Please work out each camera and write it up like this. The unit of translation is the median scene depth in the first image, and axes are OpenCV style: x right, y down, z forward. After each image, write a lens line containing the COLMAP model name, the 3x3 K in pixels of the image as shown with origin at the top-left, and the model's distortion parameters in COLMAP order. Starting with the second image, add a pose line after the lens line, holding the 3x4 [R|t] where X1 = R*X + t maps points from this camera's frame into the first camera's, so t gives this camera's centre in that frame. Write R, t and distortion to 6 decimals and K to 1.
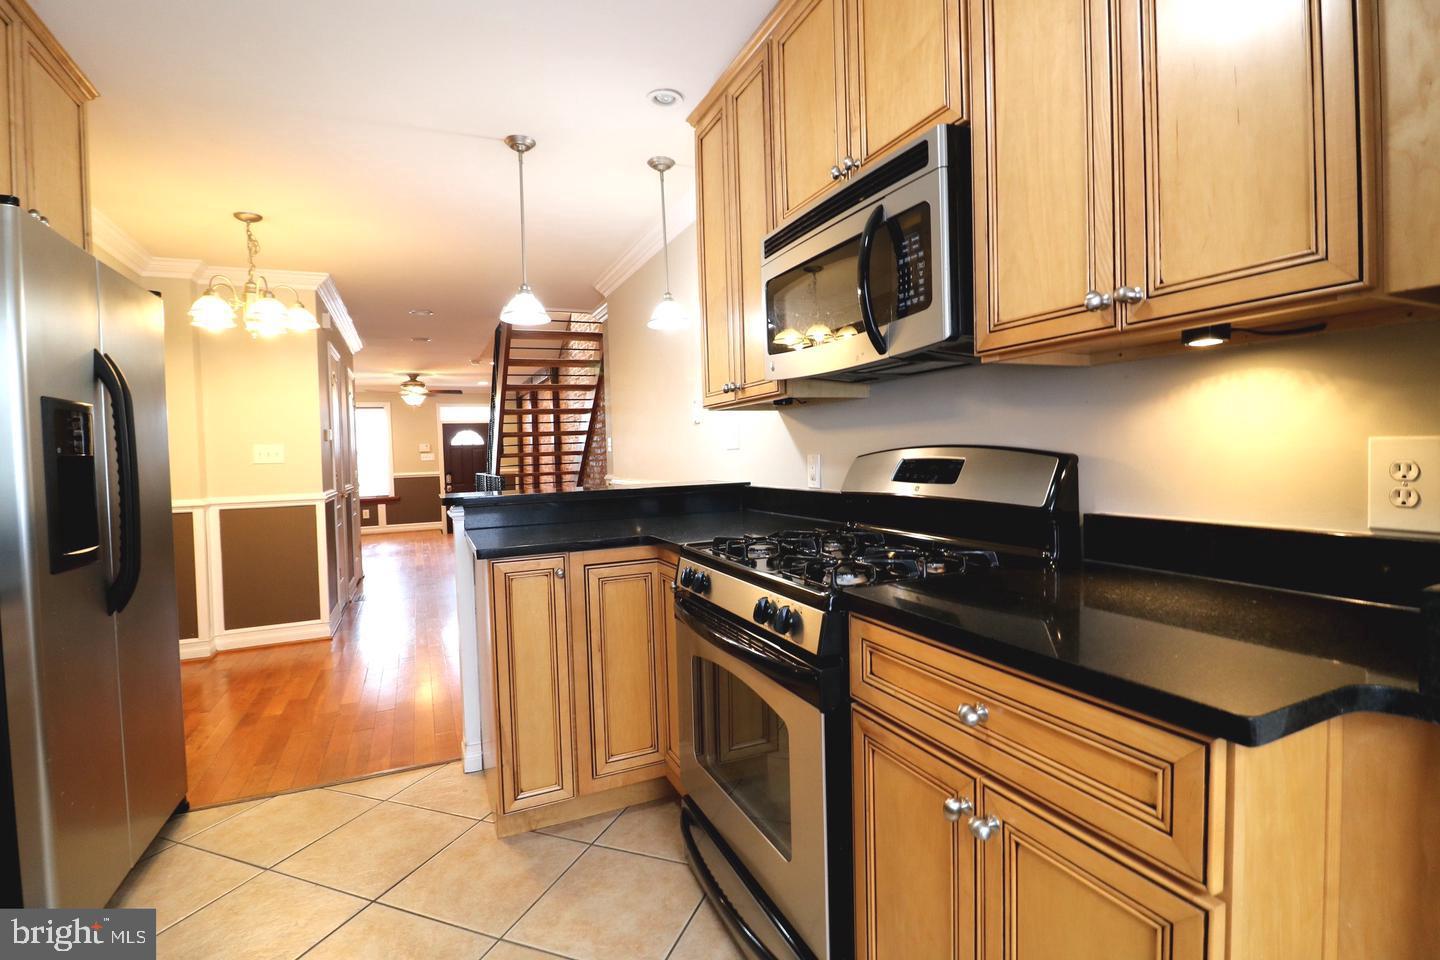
lens RADIAL K [[667.2, 0, 727.4], [0, 667.2, 474.7], [0, 0, 1]] dist [-0.011091, -0.008255]
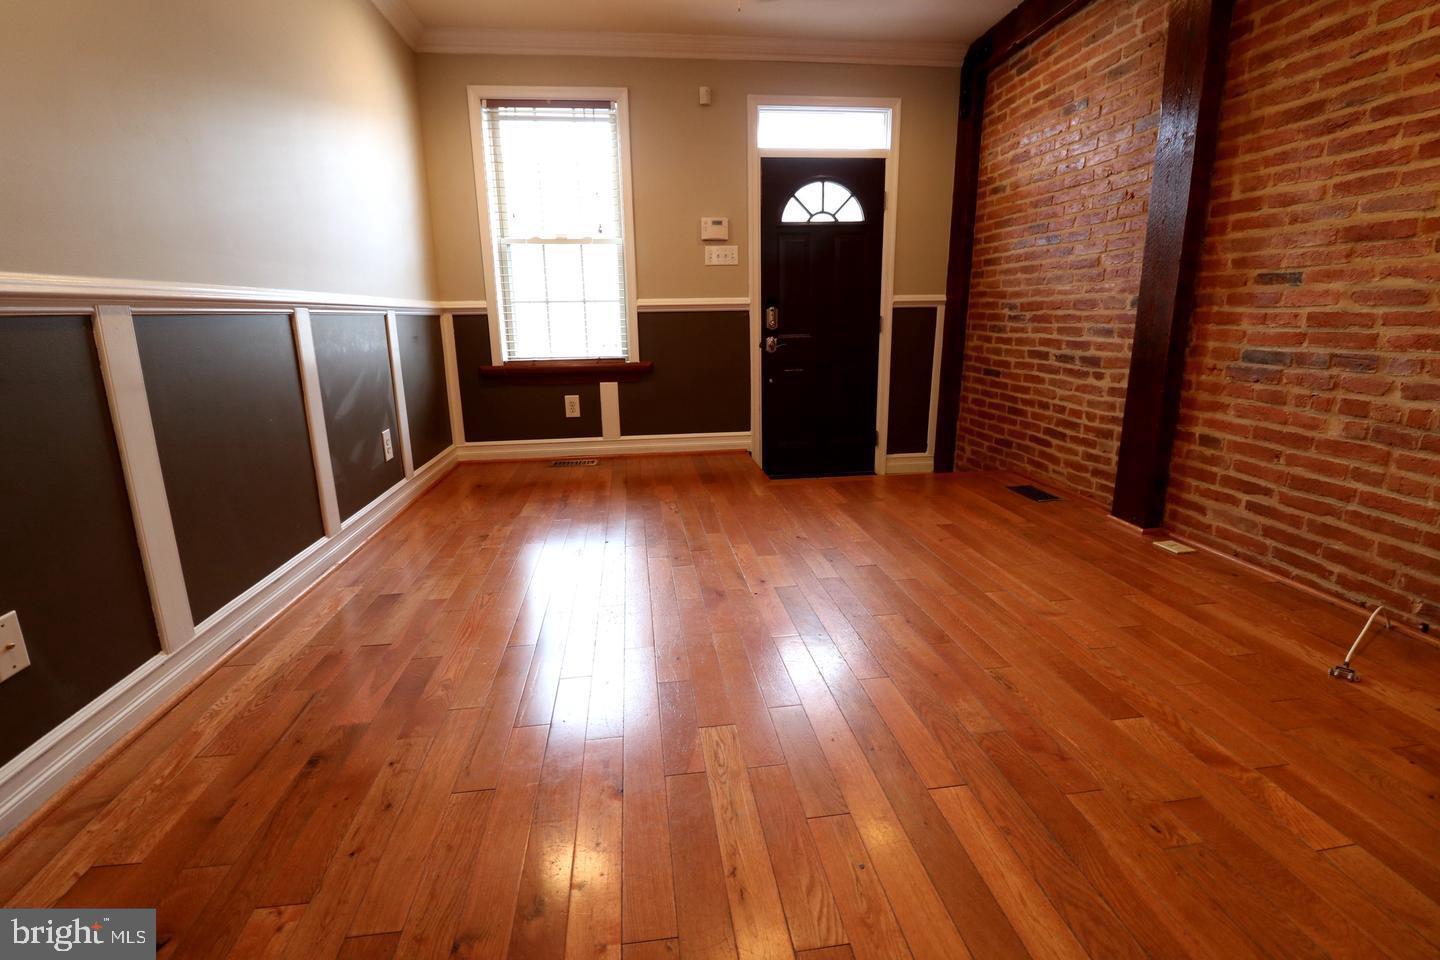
lens RADIAL K [[667.2, 0, 726.0], [0, 667.2, 475.9], [0, 0, 1]] dist [-0.011091, -0.008255]
pose [[0.954880, 0.087972, -0.283663, -0.877540], [-0.024976, 0.975525, 0.218464, 0.031324], [0.295940, -0.201522, 0.933707, 1.669586]]
